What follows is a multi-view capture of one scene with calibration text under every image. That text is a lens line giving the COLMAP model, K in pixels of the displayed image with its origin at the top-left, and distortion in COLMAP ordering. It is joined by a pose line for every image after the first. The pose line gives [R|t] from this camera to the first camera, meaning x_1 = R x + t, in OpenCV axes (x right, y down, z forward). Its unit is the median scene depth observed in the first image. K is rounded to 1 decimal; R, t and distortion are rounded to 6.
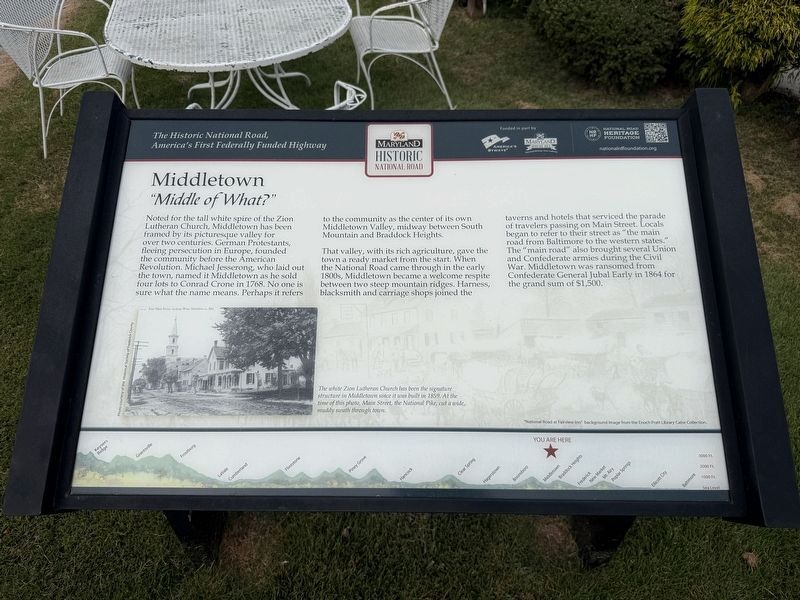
lens RADIAL K [[565.8, 0, 405.3], [0, 565.8, 300.9], [0, 0, 1]] dist [0.011051, -0.005656]
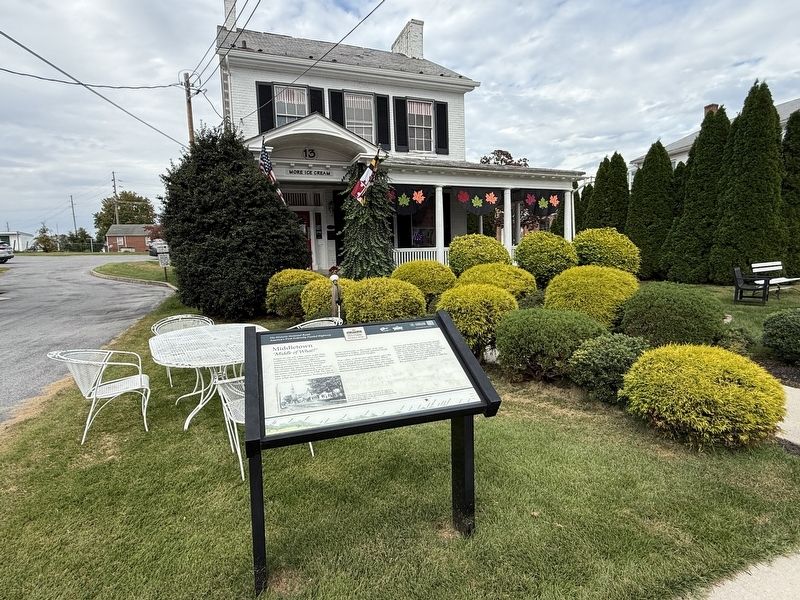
lens RADIAL K [[412.9, 0, 399.2], [0, 412.9, 299.3], [0, 0, 1]] dist [-0.006149, 0.000308]
pose [[0.946679, -0.063067, 0.315945, -0.527081], [0.243338, 0.782675, -0.572892, 1.023264], [-0.211152, 0.619227, 0.756289, -0.946945]]
